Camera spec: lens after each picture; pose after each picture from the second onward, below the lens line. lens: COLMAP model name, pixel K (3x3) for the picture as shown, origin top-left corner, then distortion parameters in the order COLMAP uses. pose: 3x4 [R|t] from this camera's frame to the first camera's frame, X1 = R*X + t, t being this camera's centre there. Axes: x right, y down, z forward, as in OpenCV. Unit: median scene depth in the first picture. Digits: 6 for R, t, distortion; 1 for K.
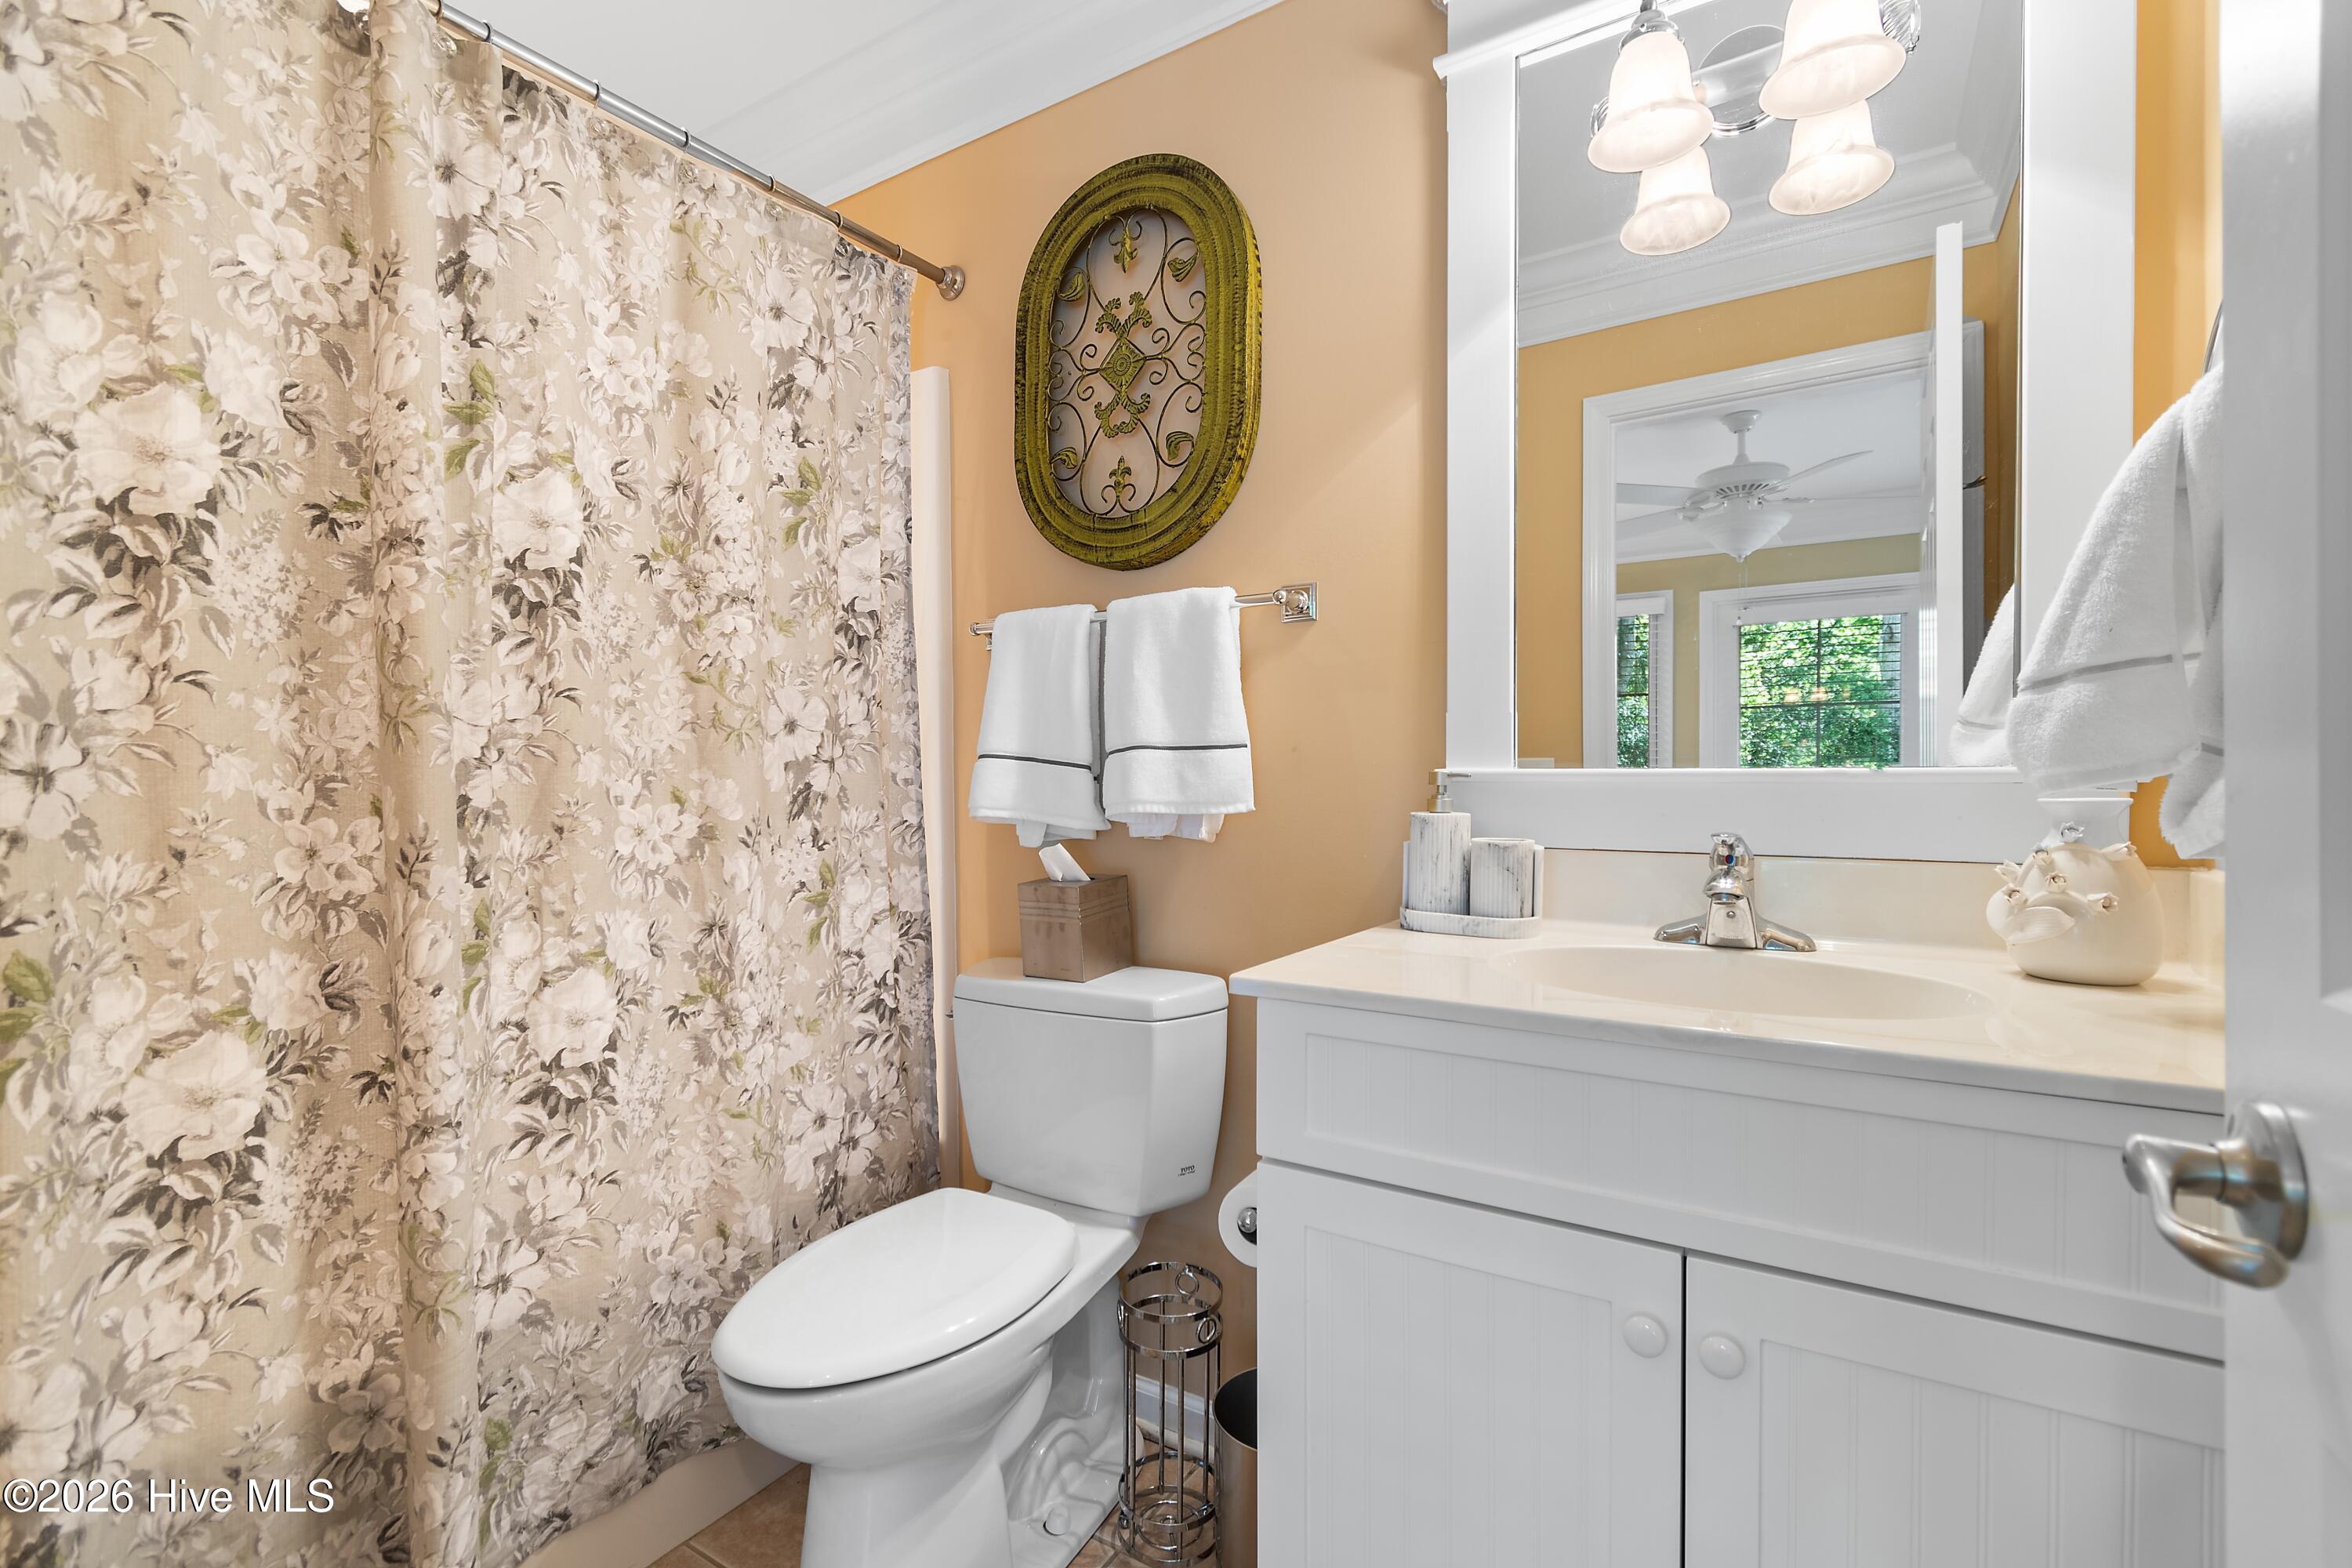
lens RADIAL K [[1041.6, 0, 1178.8], [0, 1041.6, 788.2], [0, 0, 1]] dist [0.000357, -0.003227]
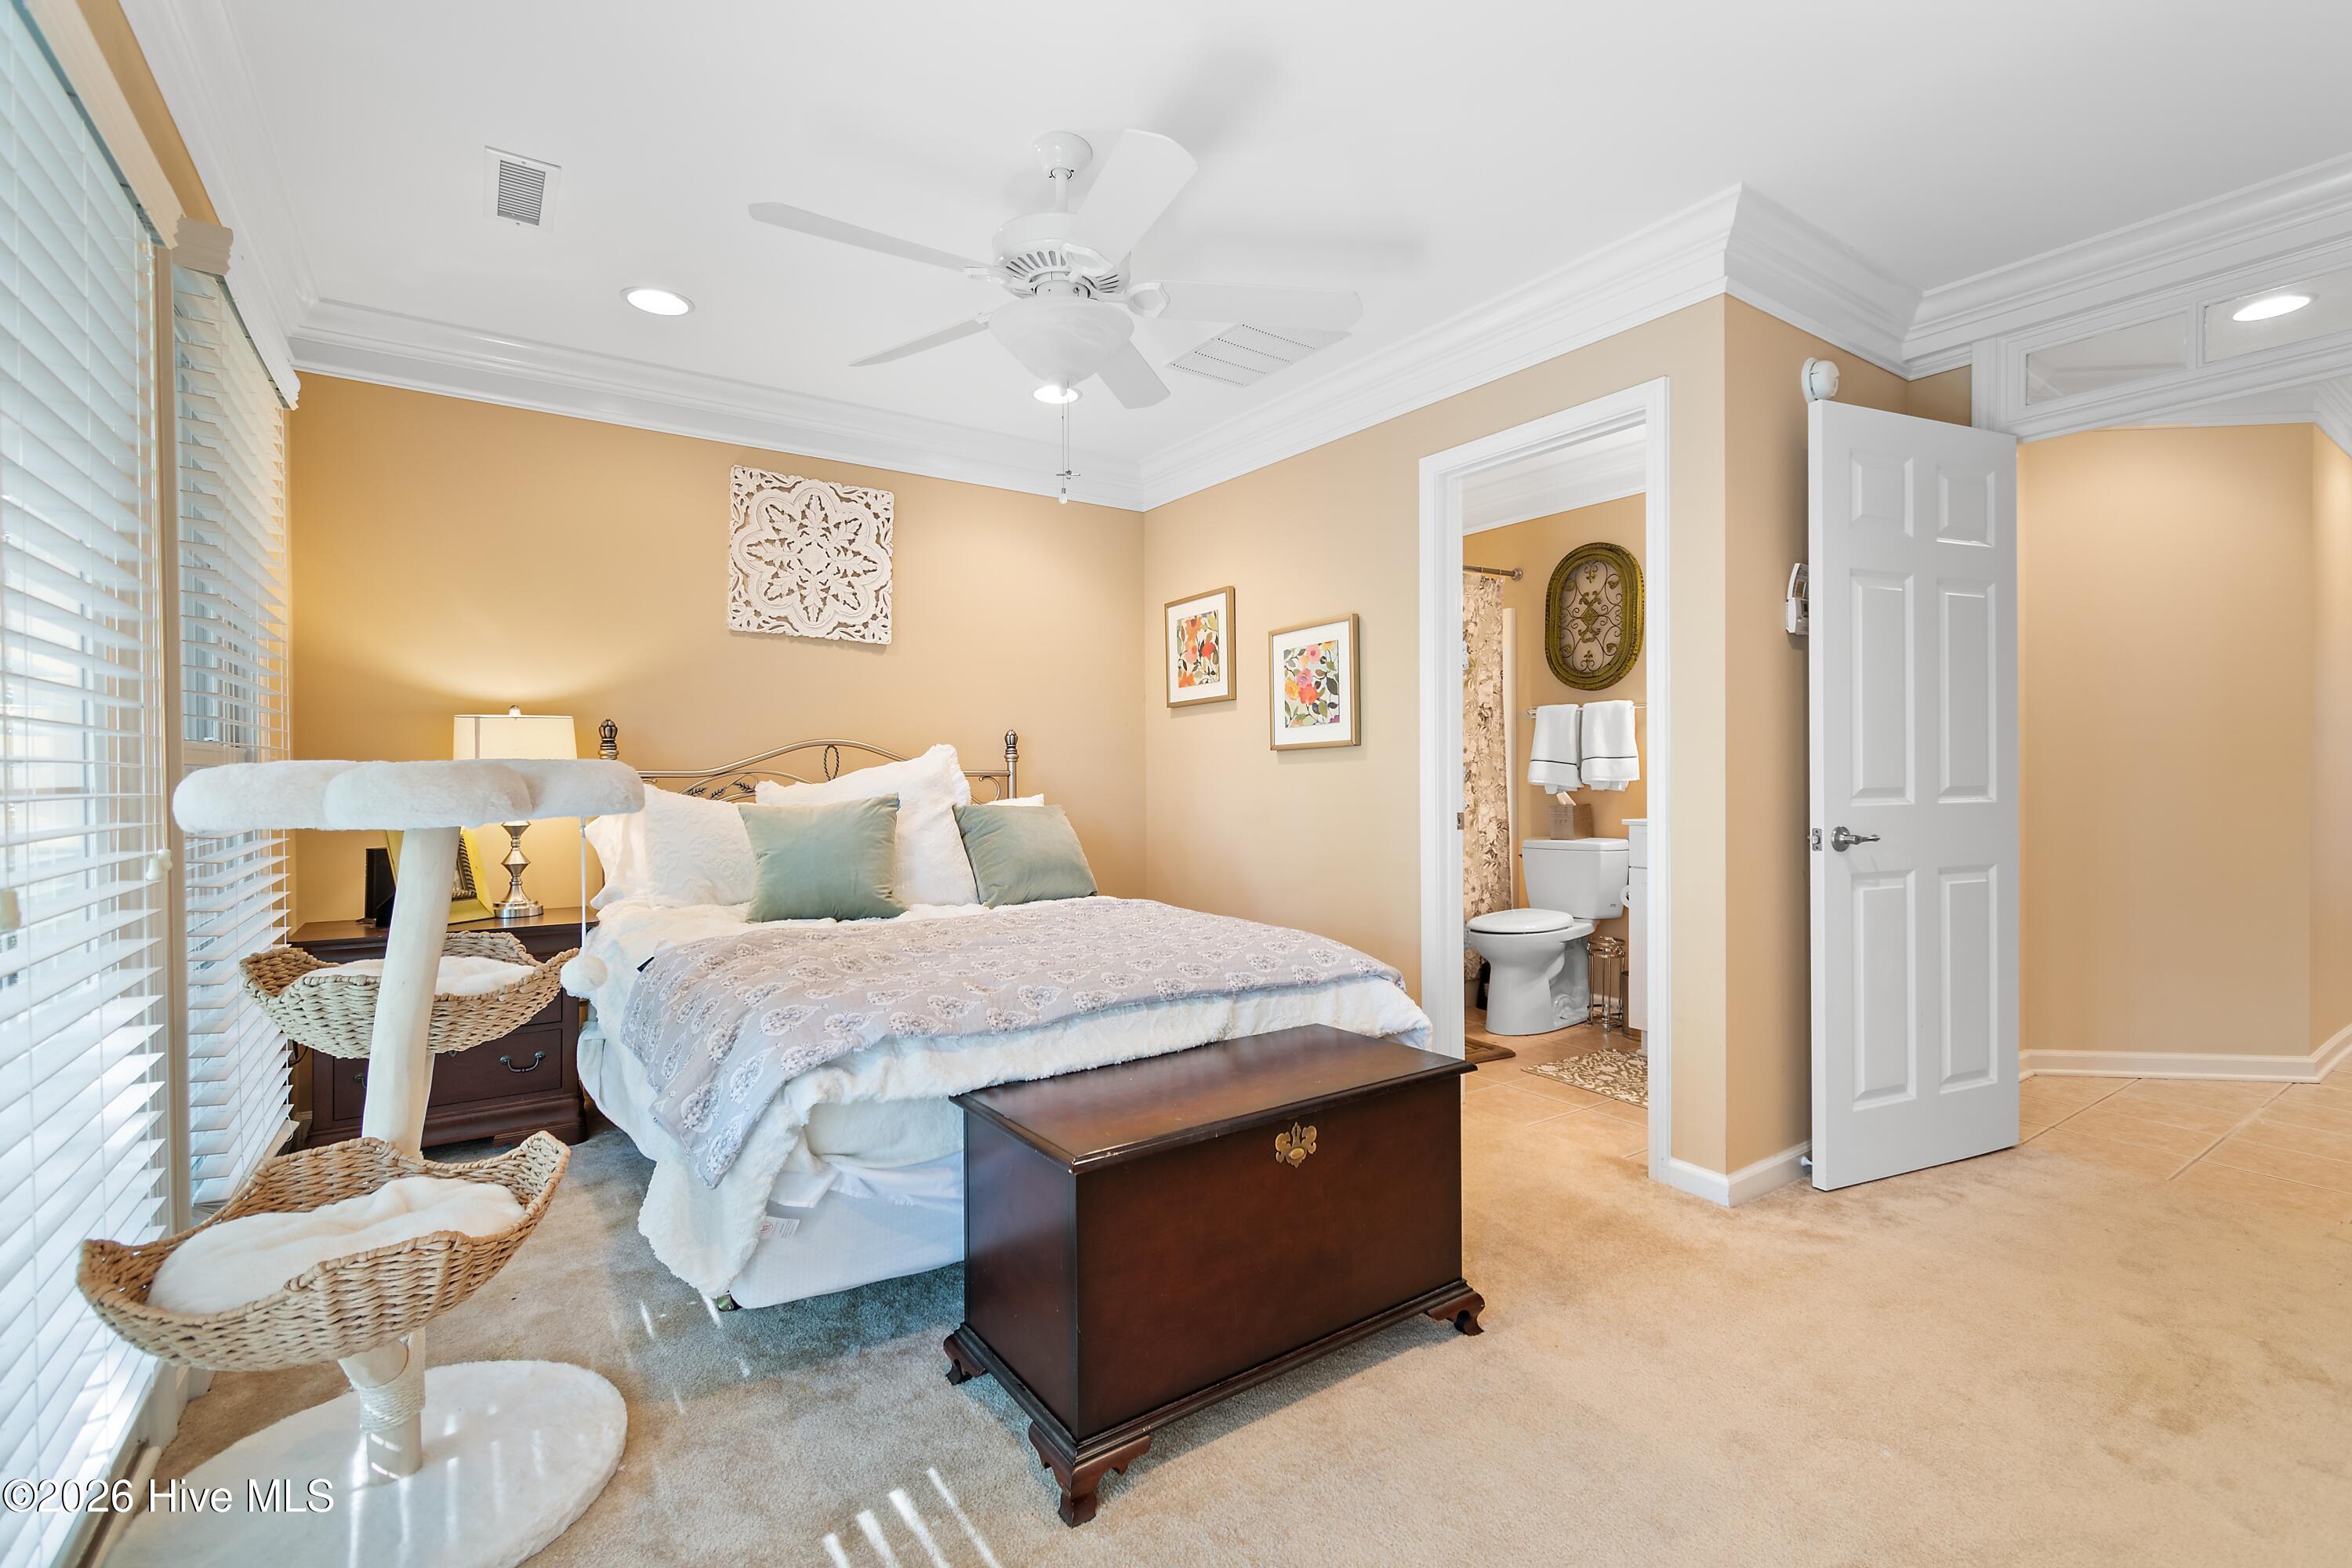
lens RADIAL K [[1041.6, 0, 1185.9], [0, 1041.6, 783.9], [0, 0, 1]] dist [0.000357, -0.003227]
pose [[0.921100, 0.006091, -0.389277, 0.036851], [-0.002219, 0.999943, 0.010397, 0.004544], [0.389319, -0.008713, 0.921062, -1.918931]]
